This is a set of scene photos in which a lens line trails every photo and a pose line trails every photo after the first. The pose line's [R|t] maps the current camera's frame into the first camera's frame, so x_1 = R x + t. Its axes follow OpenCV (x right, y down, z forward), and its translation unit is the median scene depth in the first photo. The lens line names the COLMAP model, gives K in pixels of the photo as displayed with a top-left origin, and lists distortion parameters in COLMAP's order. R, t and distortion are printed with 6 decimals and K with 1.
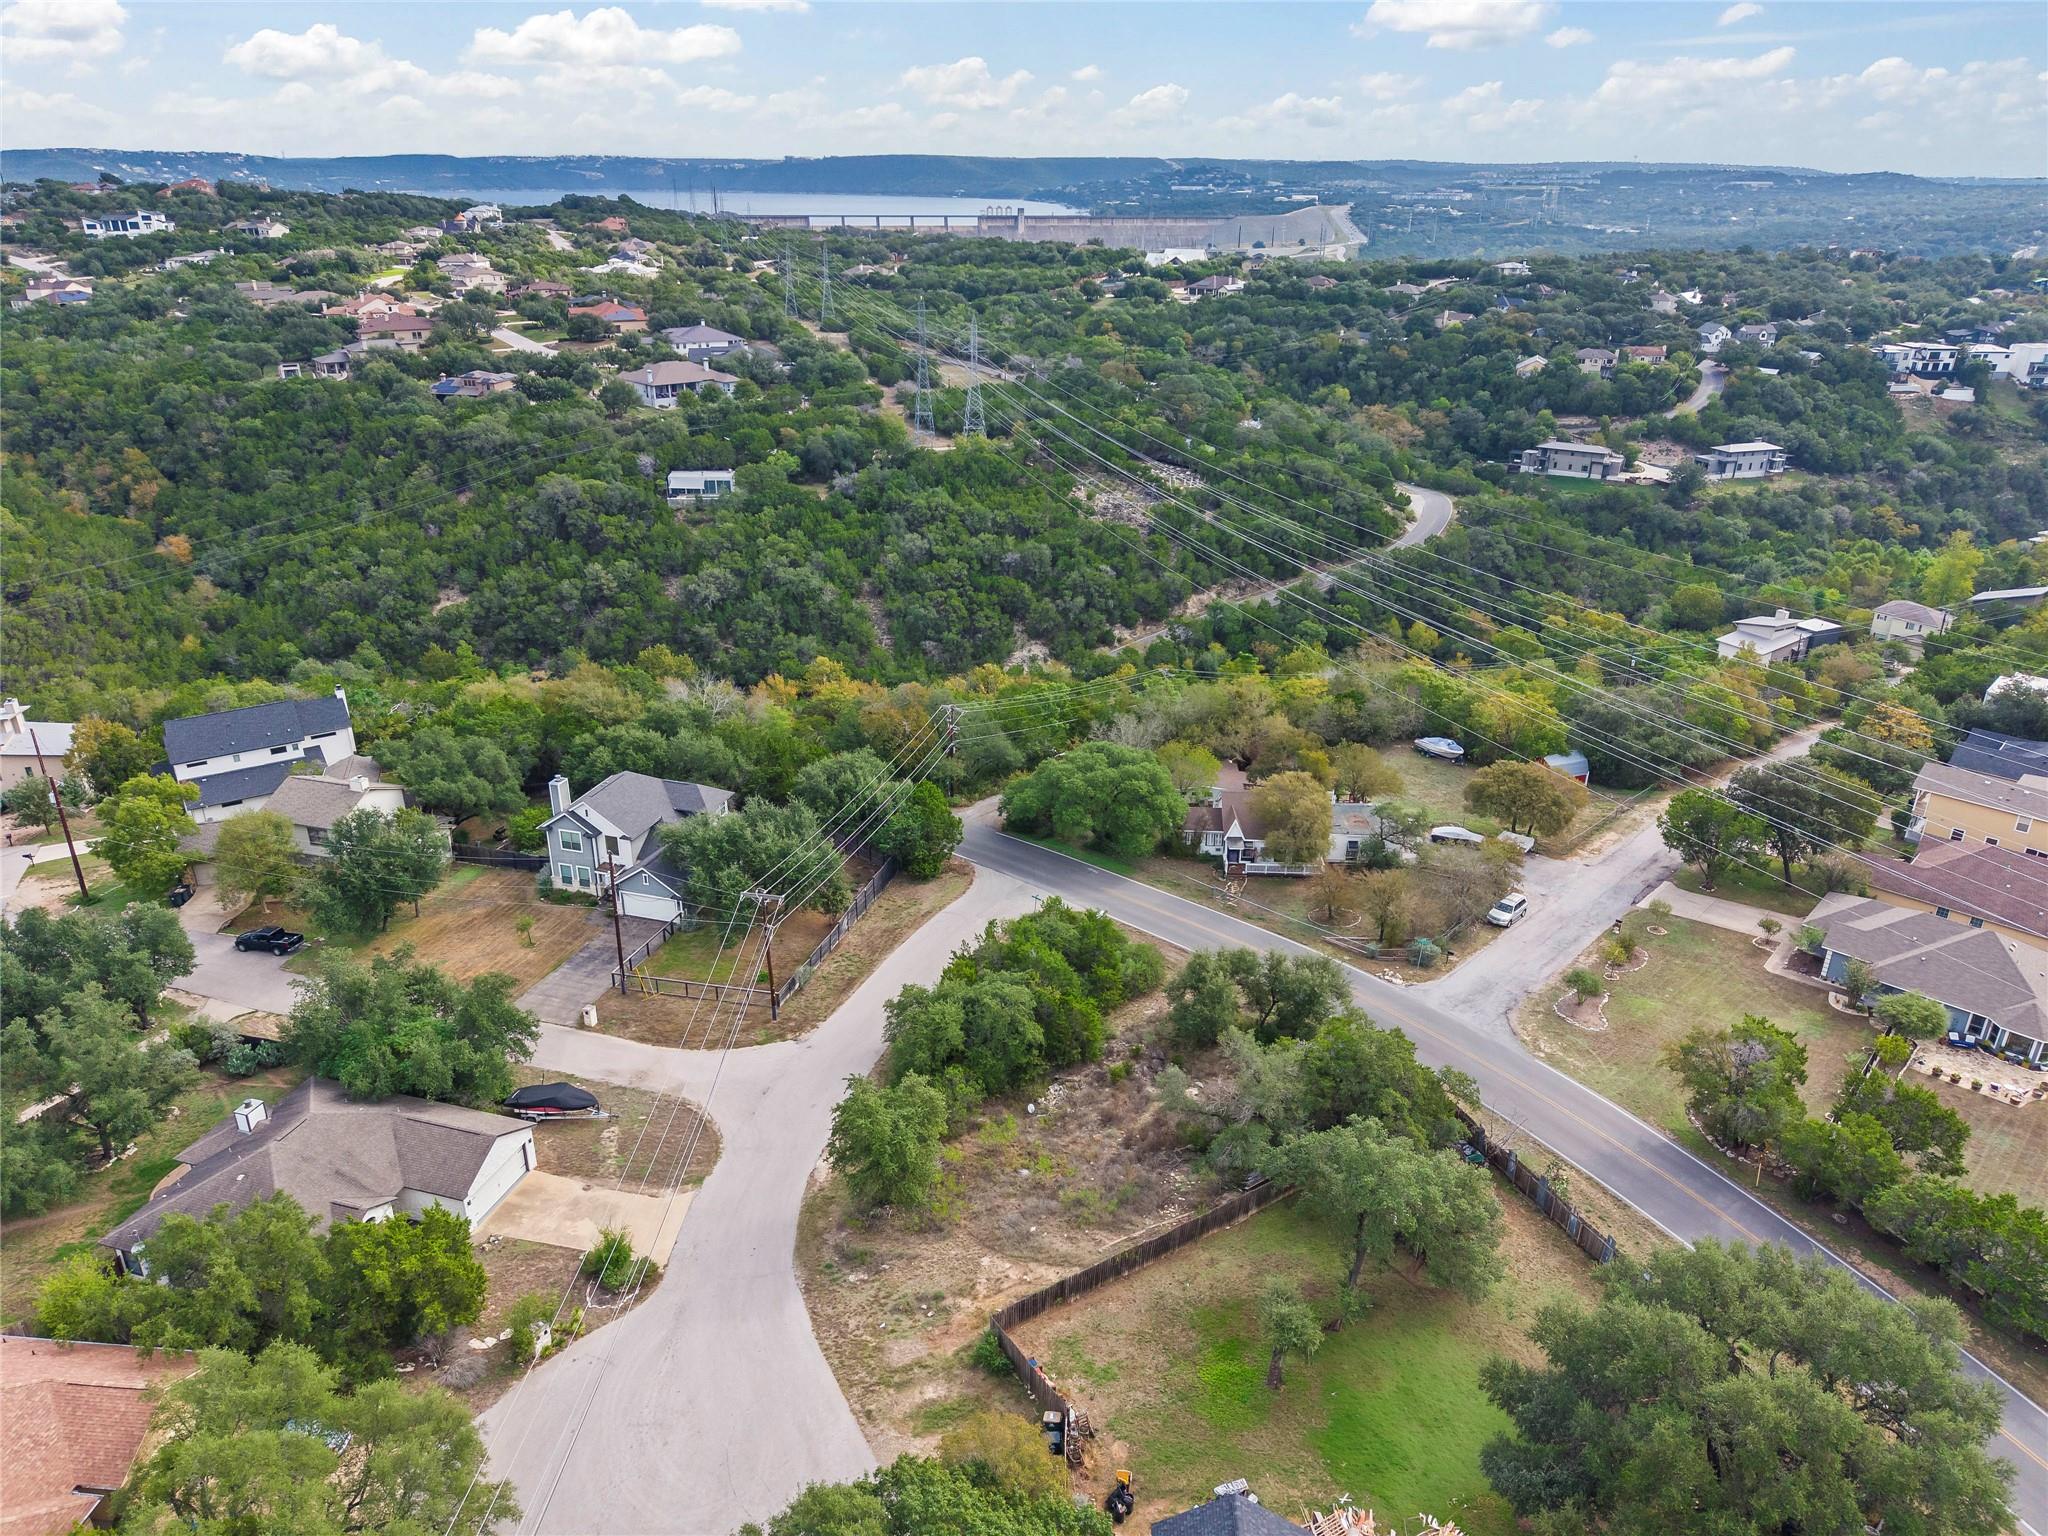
lens RADIAL K [[1366.6, 0, 1022.0], [0, 1366.6, 773.7], [0, 0, 1]] dist [0.030087, -0.029148]
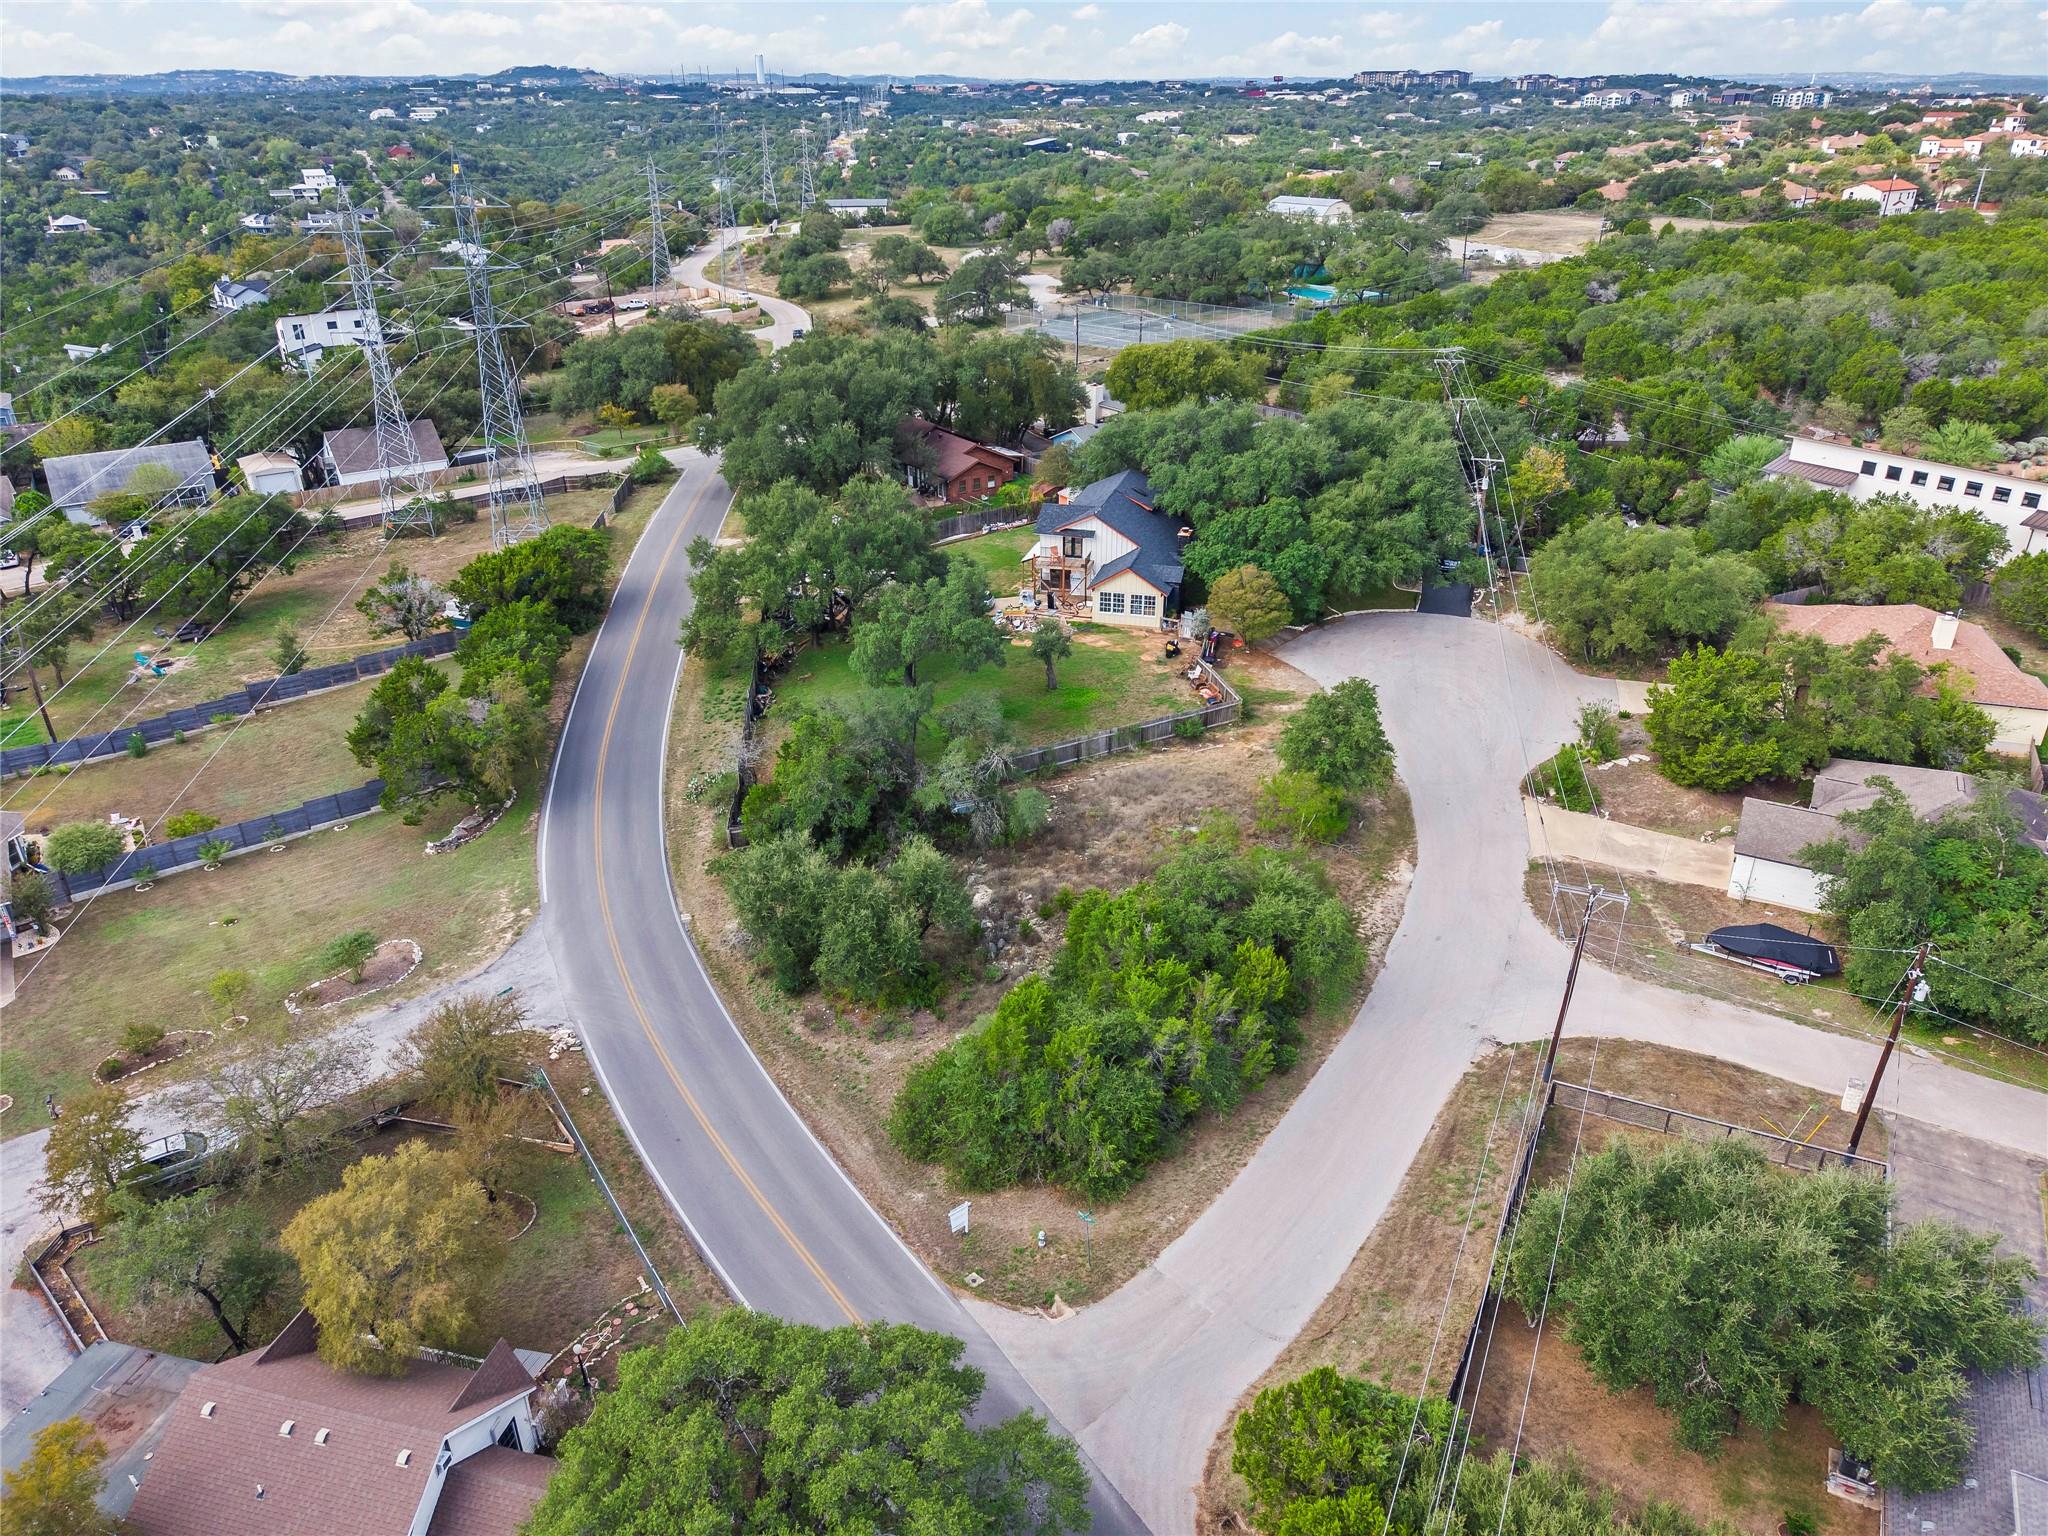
lens RADIAL K [[1356.6, 0, 1019.2], [0, 1356.6, 779.1], [0, 0, 1]] dist [0.050998, -0.055544]
pose [[-0.977457, -0.096168, 0.187961, -0.035012], [0.083725, 0.640705, 0.763208, -0.316132], [-0.193824, 0.761740, -0.618210, 1.008428]]
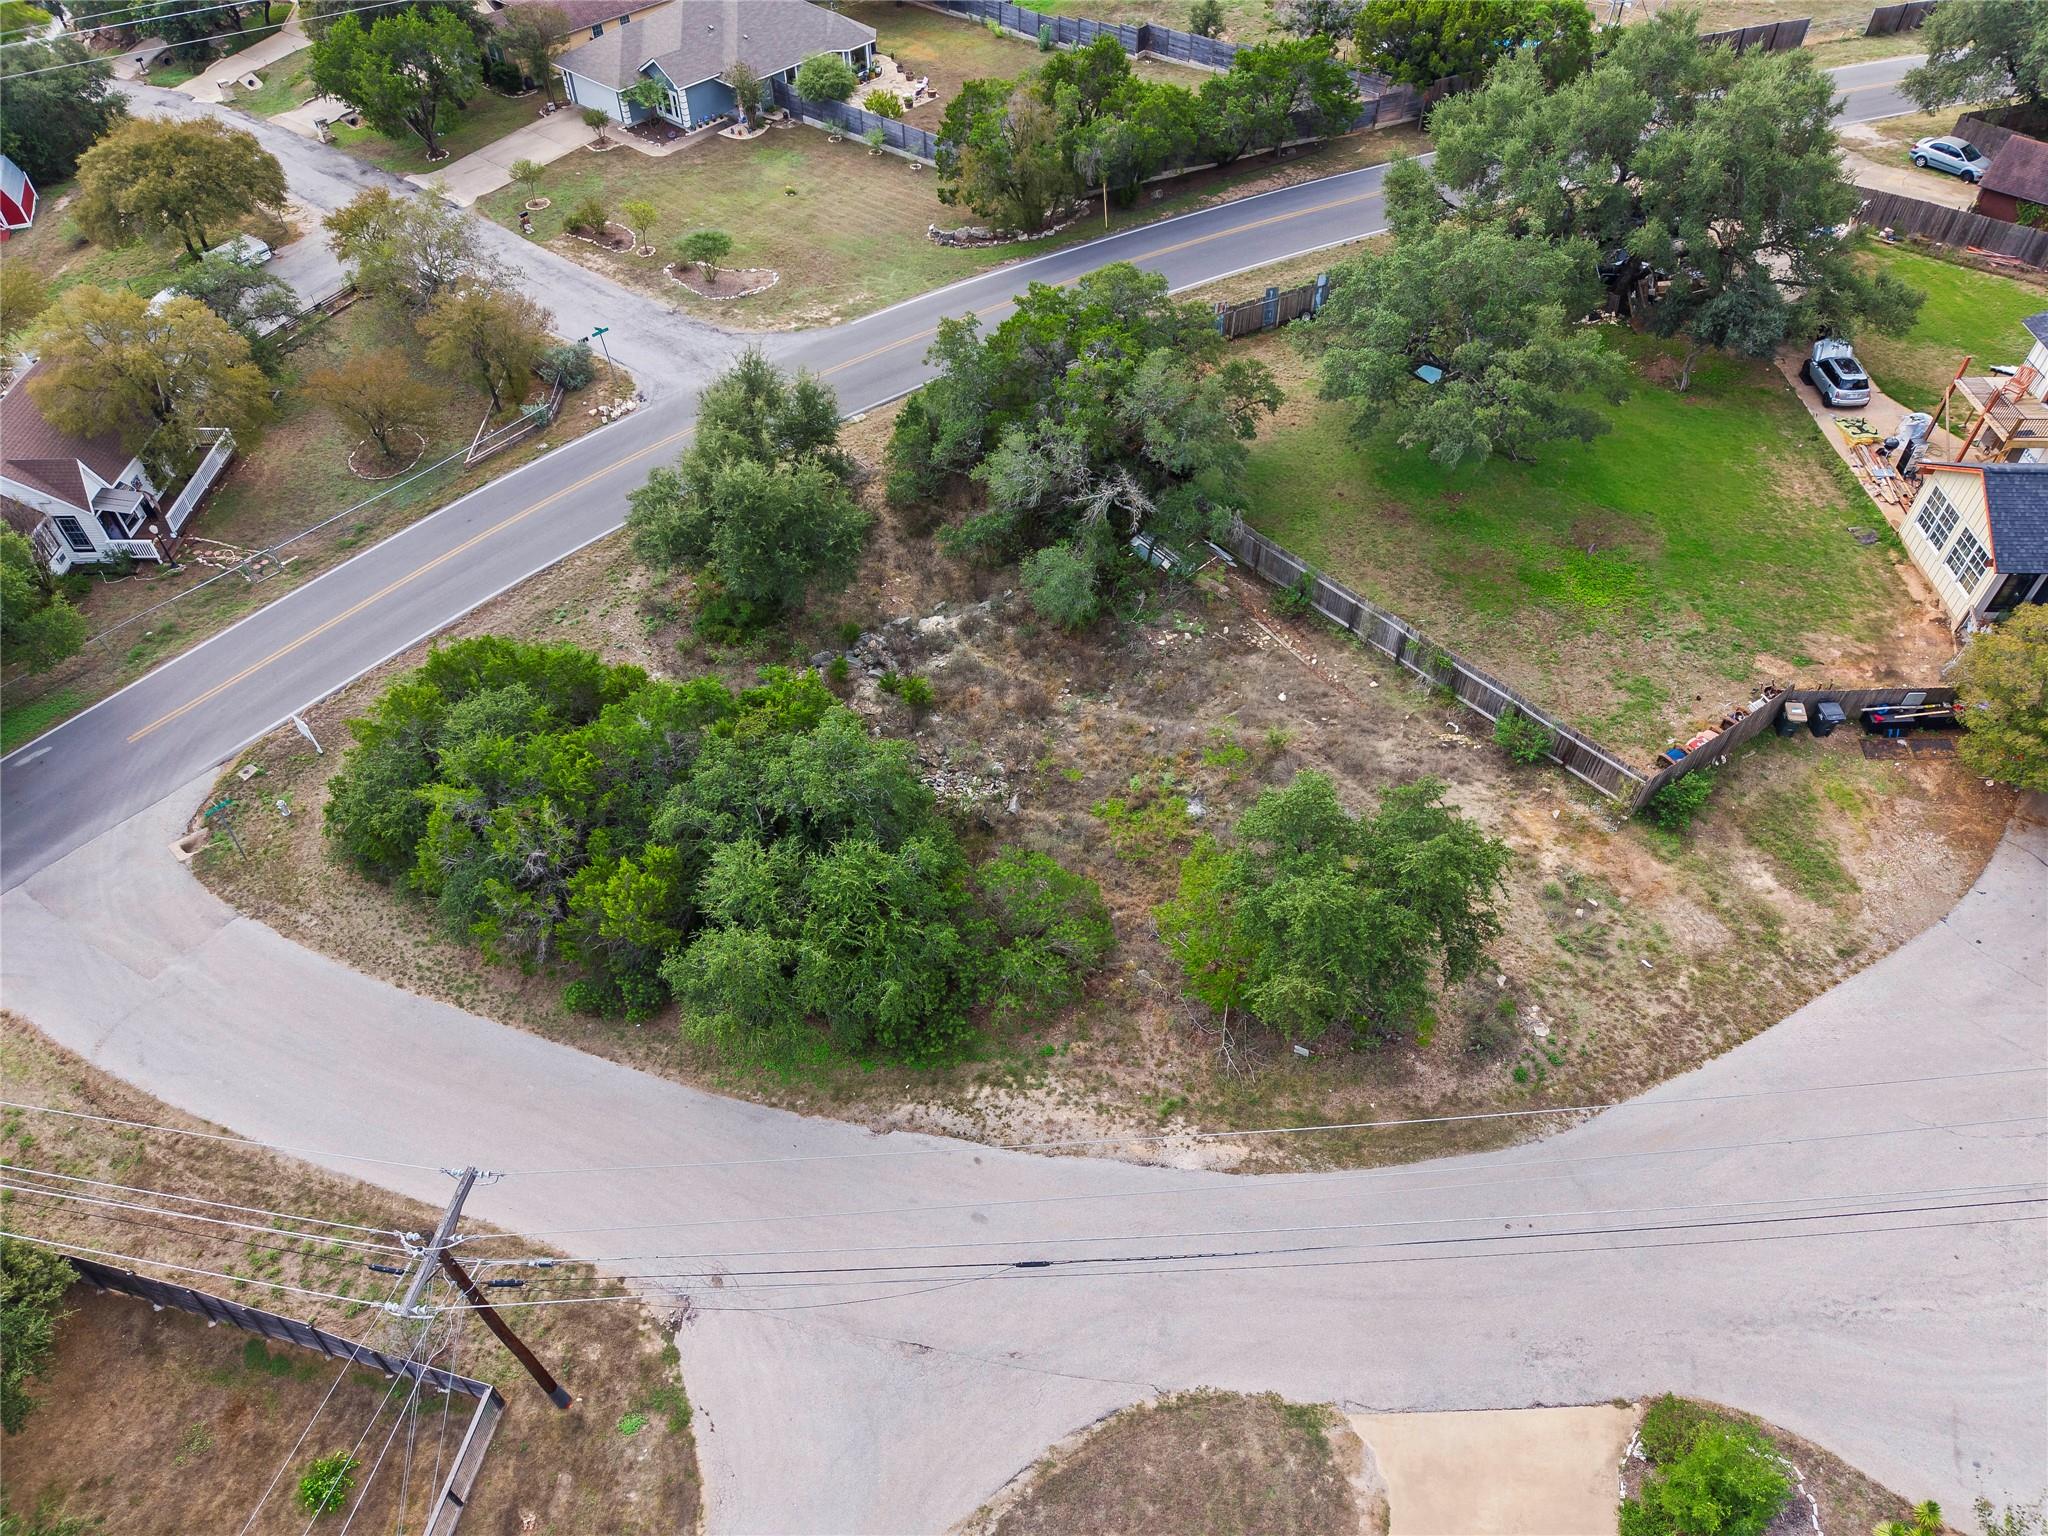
lens RADIAL K [[1366.6, 0, 1022.0], [0, 1366.6, 773.7], [0, 0, 1]] dist [0.030087, -0.029148]
pose [[-0.034331, -0.735313, 0.676858, -0.229849], [0.405987, 0.608598, 0.681750, -0.083193], [-0.913234, 0.298201, 0.277633, 0.564773]]
